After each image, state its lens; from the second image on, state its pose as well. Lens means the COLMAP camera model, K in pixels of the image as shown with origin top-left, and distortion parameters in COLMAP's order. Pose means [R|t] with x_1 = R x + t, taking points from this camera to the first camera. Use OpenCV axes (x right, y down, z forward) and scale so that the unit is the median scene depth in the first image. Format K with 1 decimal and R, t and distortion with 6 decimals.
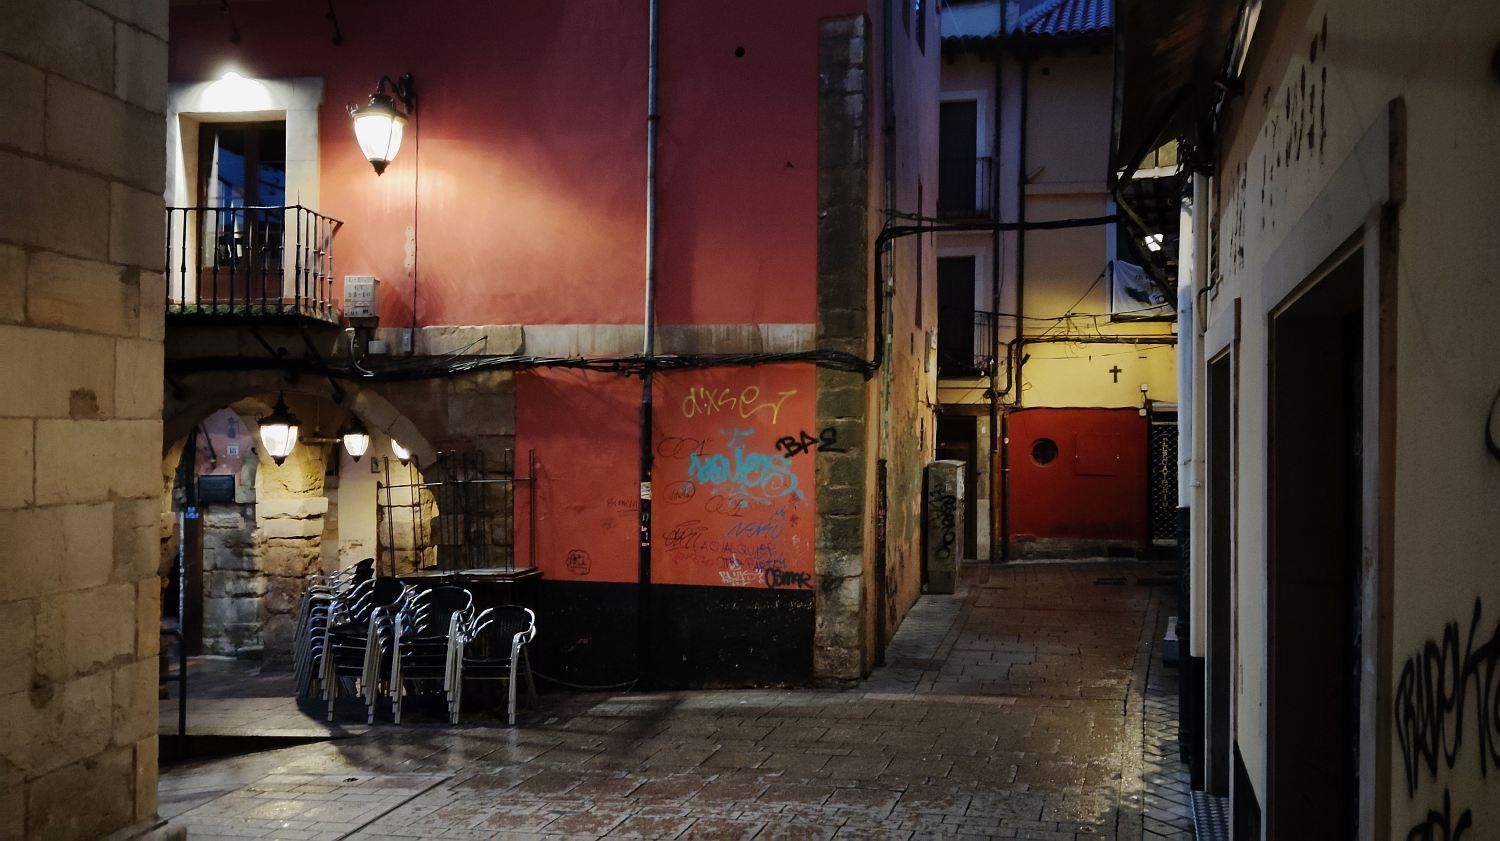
lens RADIAL K [[1215.0, 0, 748.0], [0, 1215.0, 411.5], [0, 0, 1]] dist [0.102210, -0.203801]
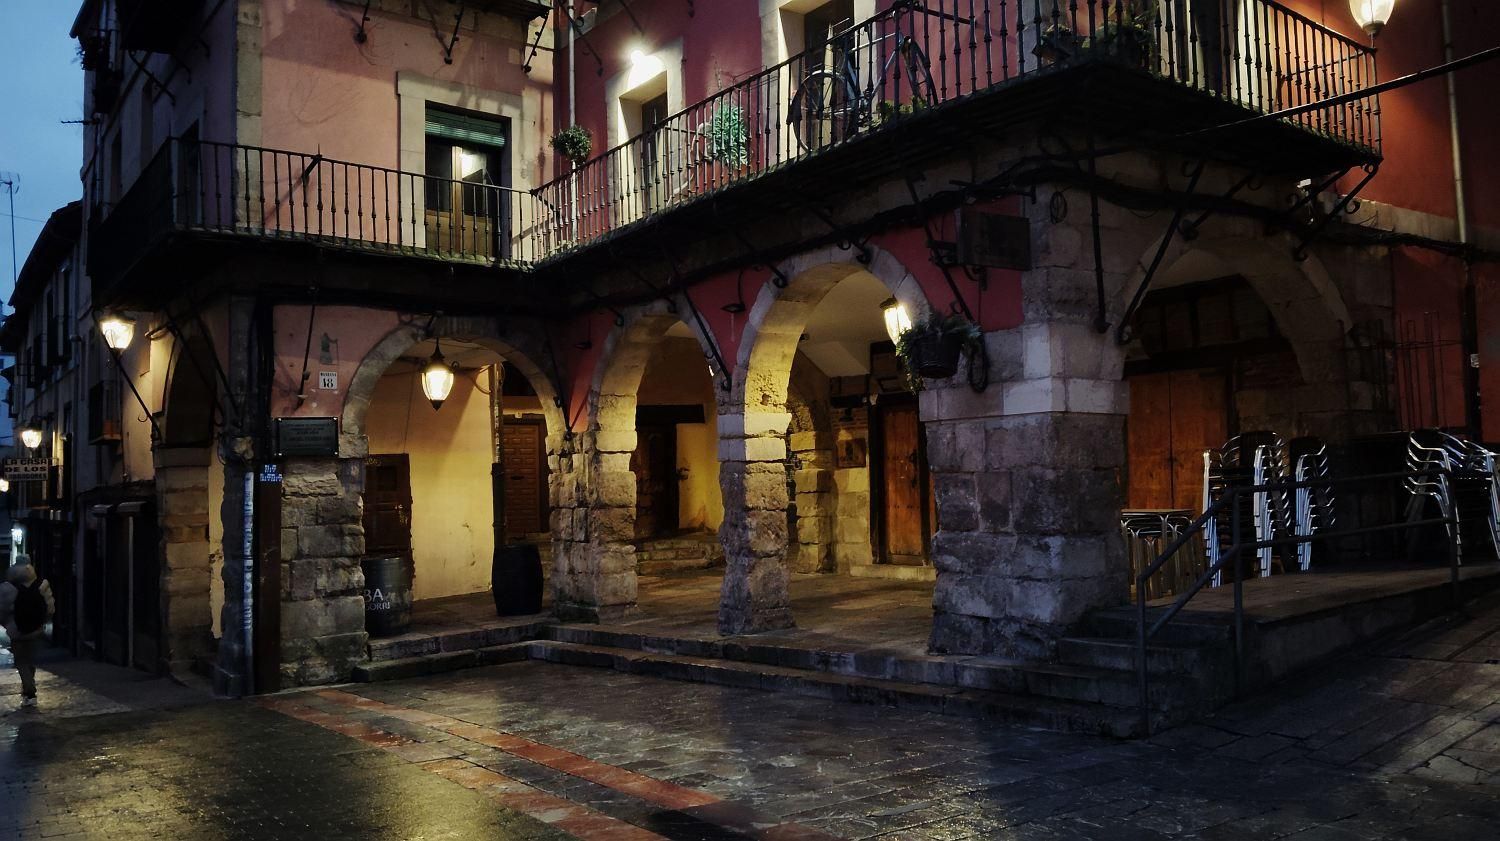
lens RADIAL K [[1215.0, 0, 748.0], [0, 1215.0, 411.5], [0, 0, 1]] dist [0.102210, -0.203801]
pose [[0.706427, 0.026010, 0.707308, -0.737873], [0.014018, 0.998614, -0.050723, 0.086174], [-0.707647, 0.045747, 0.705083, 0.351892]]
